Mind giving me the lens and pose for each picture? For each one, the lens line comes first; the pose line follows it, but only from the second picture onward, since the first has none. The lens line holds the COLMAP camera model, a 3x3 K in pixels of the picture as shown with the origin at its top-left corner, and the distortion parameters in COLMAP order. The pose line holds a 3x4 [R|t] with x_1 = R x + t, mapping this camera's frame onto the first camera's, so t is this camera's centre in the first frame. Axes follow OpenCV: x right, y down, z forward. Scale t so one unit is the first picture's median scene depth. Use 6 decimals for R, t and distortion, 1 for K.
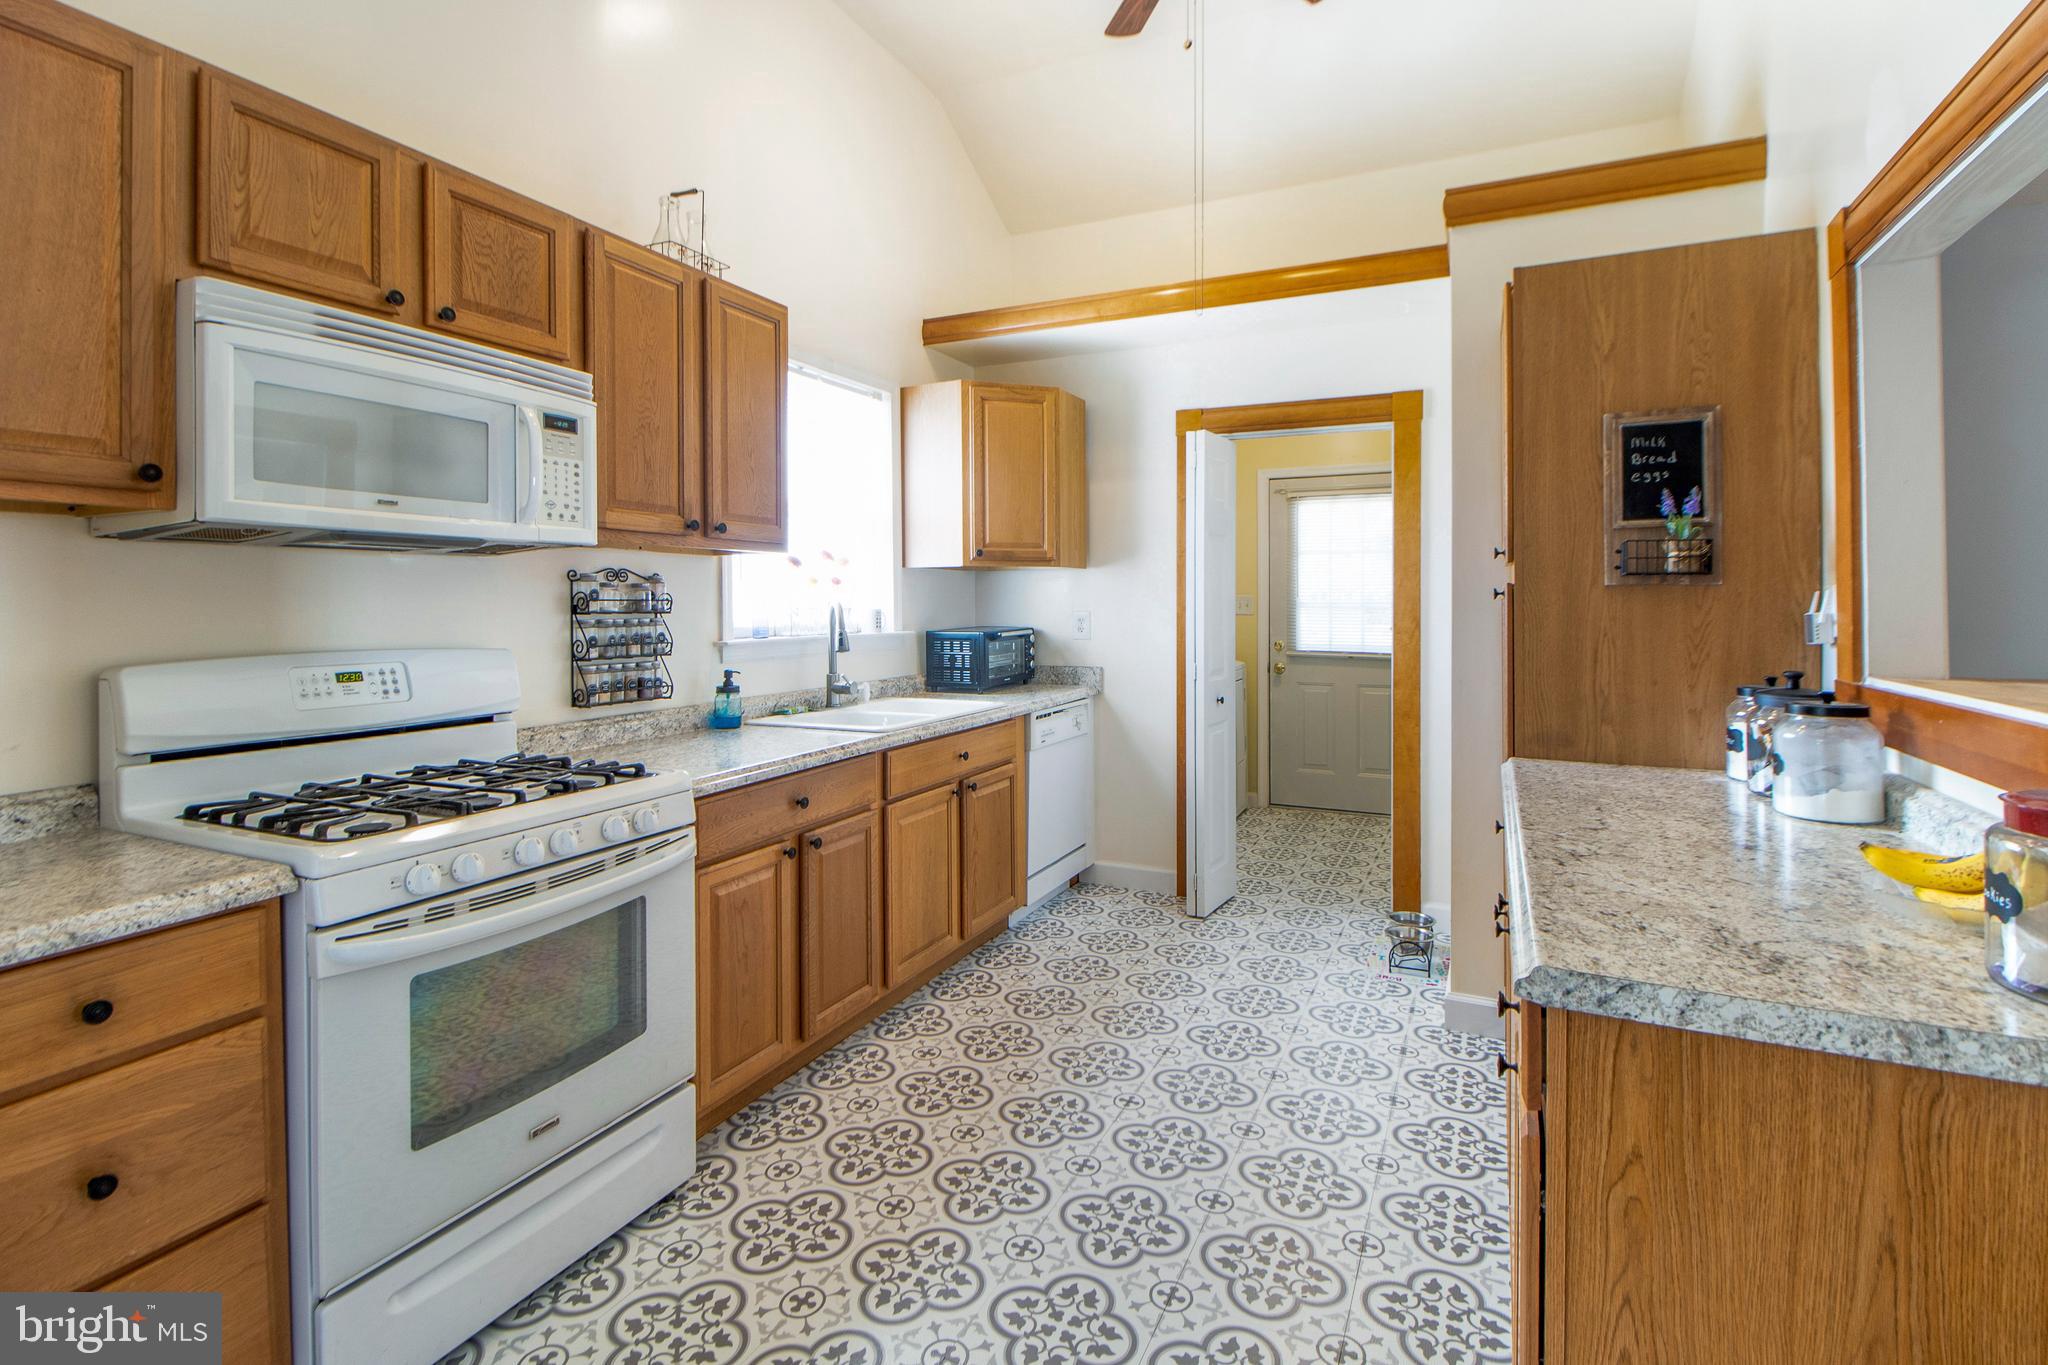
lens RADIAL K [[956.3, 0, 1033.8], [0, 956.3, 604.0], [0, 0, 1]] dist [0.004509, -0.007727]
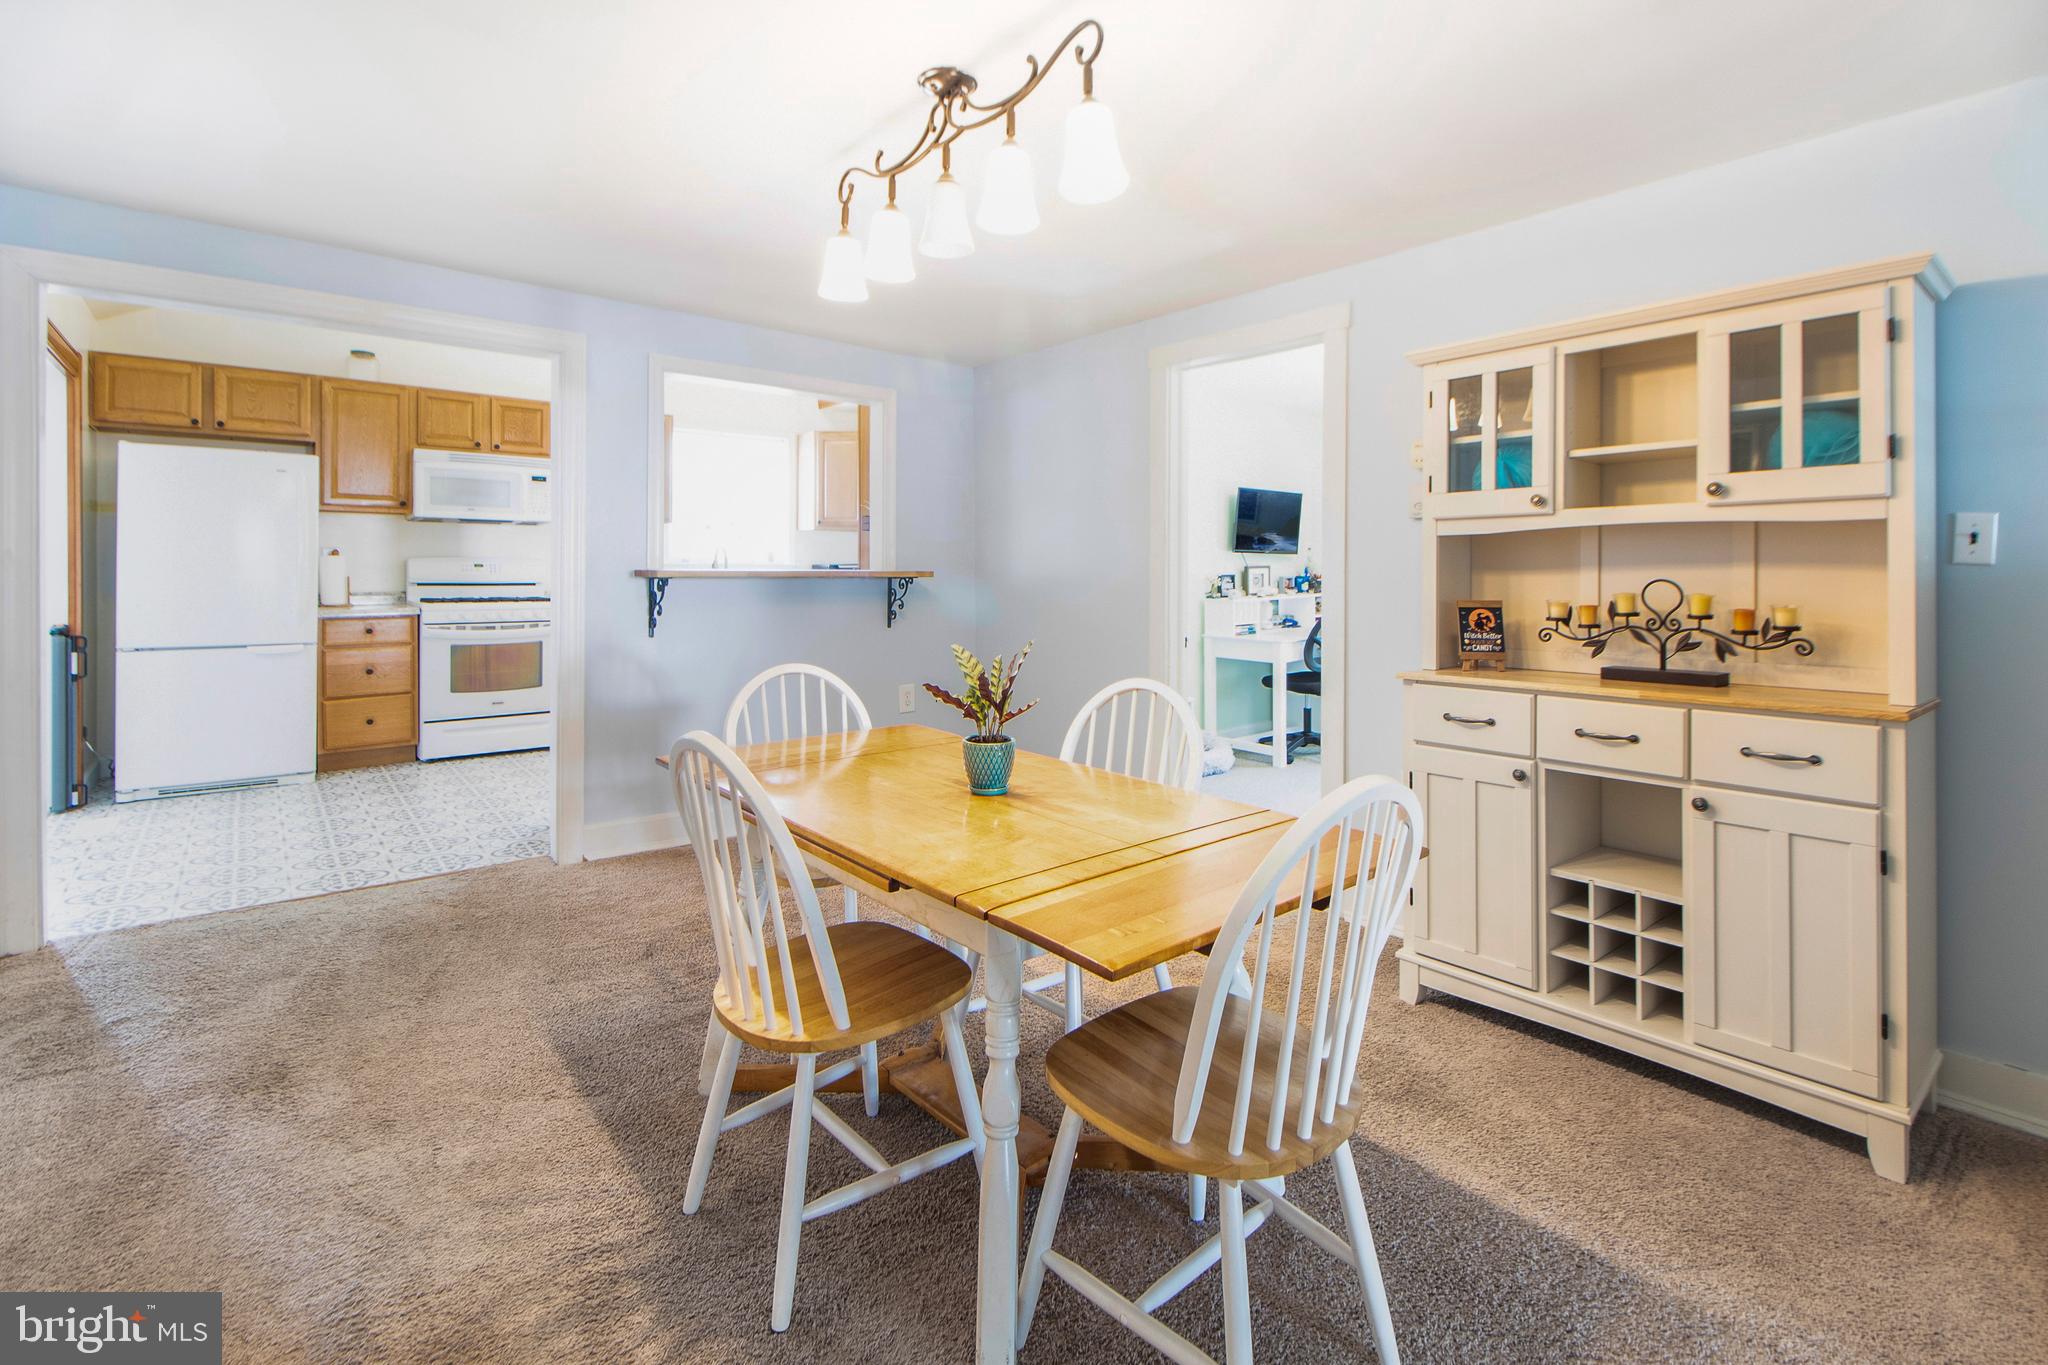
lens RADIAL K [[933.3, 0, 1025.5], [0, 933.3, 577.9], [0, 0, 1]] dist [0.034703, -0.020900]
pose [[0.904098, 0.013373, -0.427117, 2.057462], [-0.010183, 0.999901, 0.009751, 0.065306], [0.427205, -0.004467, 0.904144, -0.934616]]
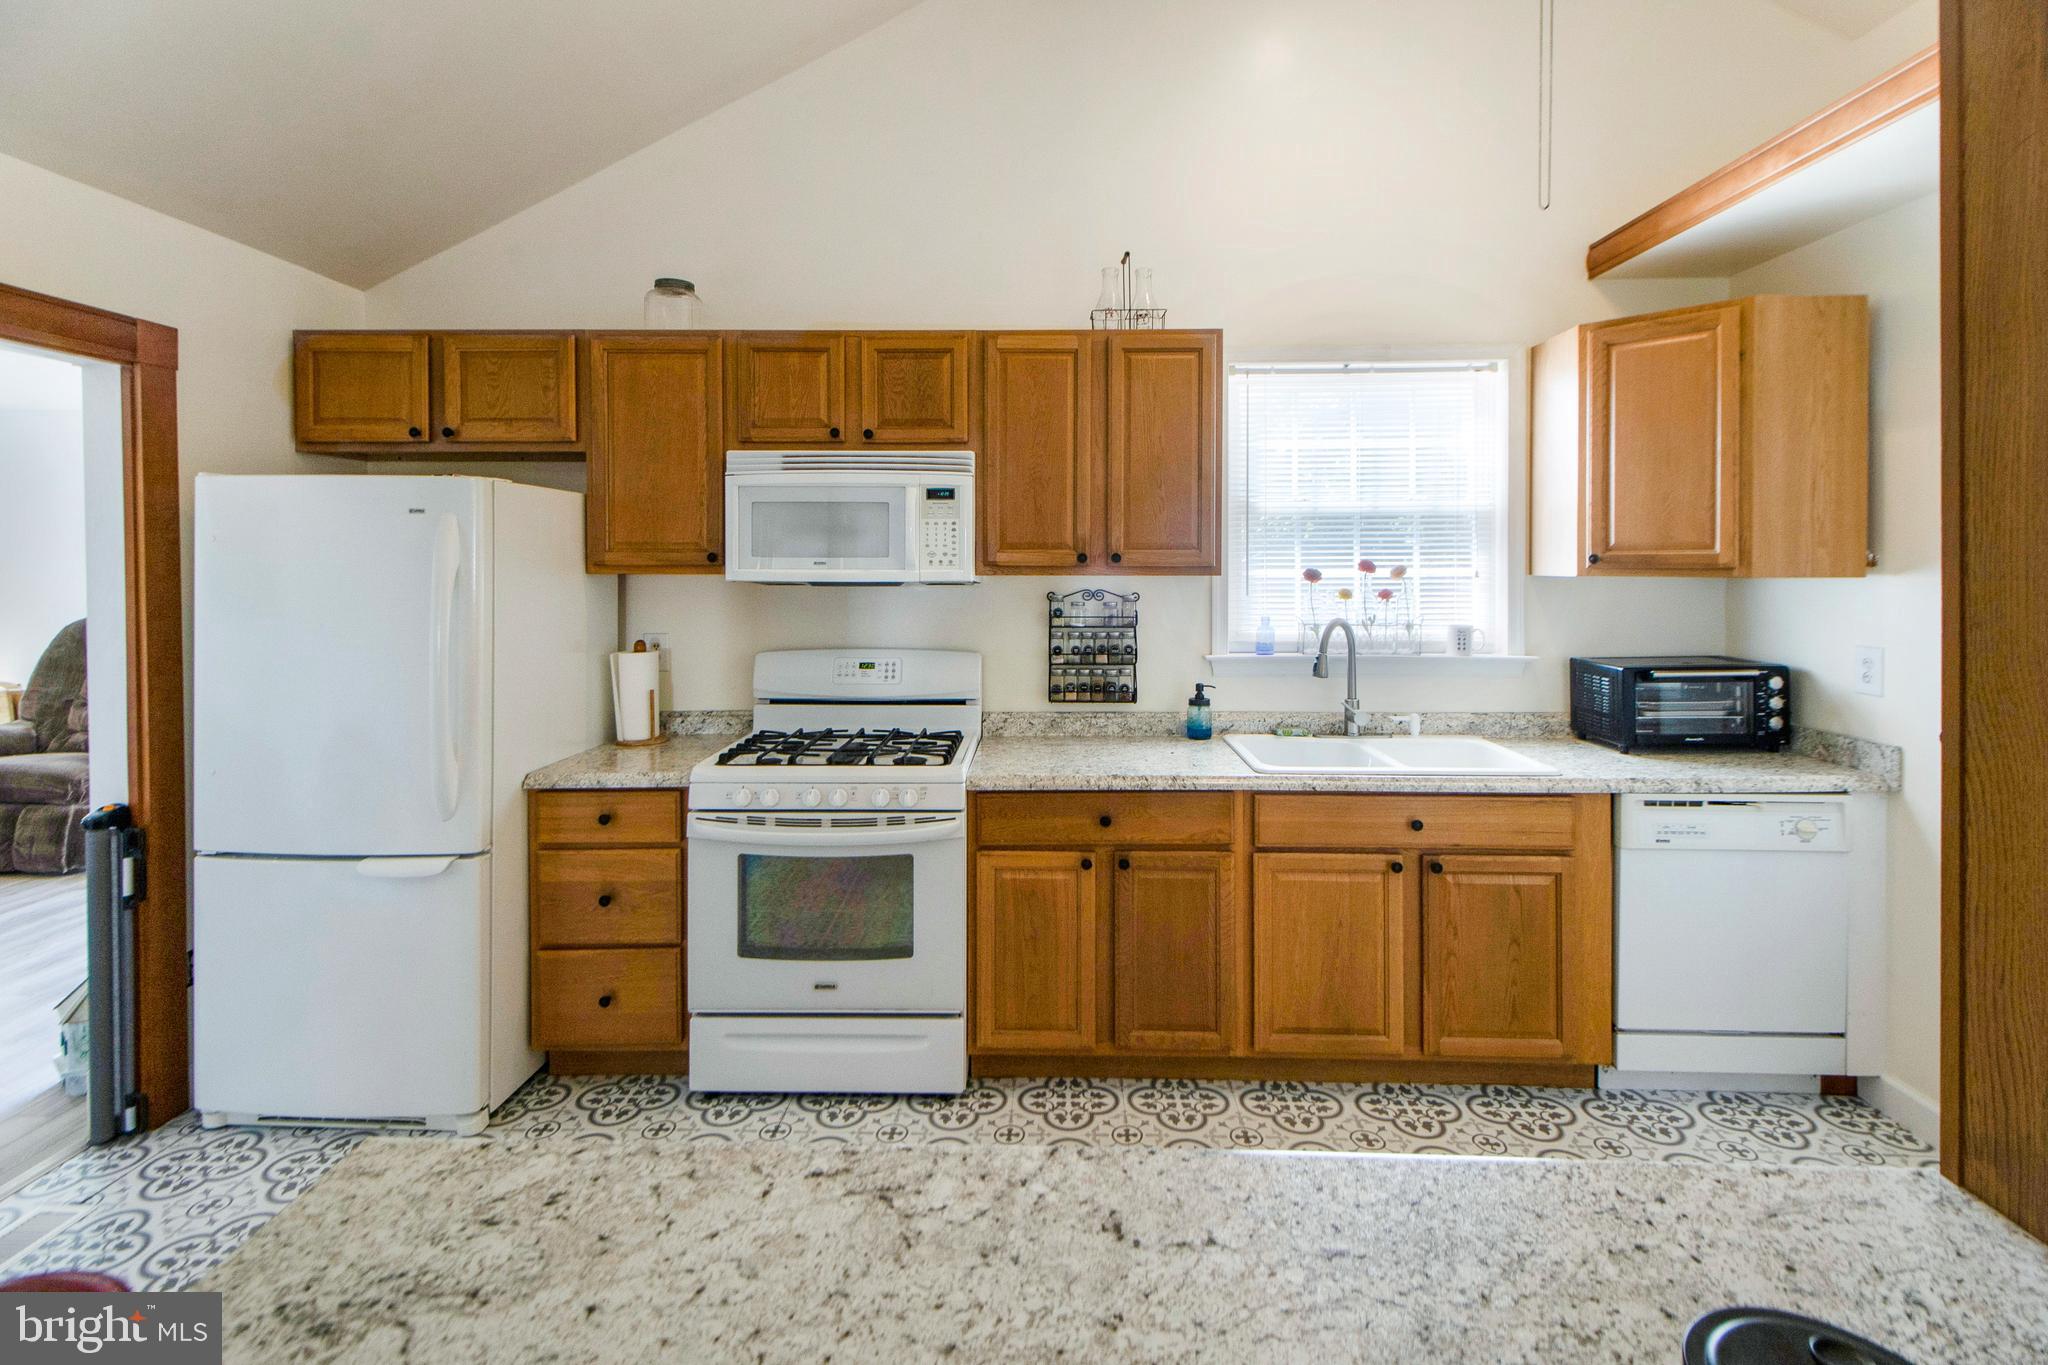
lens RADIAL K [[933.3, 0, 1025.5], [0, 933.3, 577.9], [0, 0, 1]] dist [0.034703, -0.020900]
pose [[0.406075, 0.018061, -0.913661, 0.784916], [-0.002001, 0.999820, 0.018875, -0.096444], [0.913837, -0.005837, 0.406038, 0.583055]]
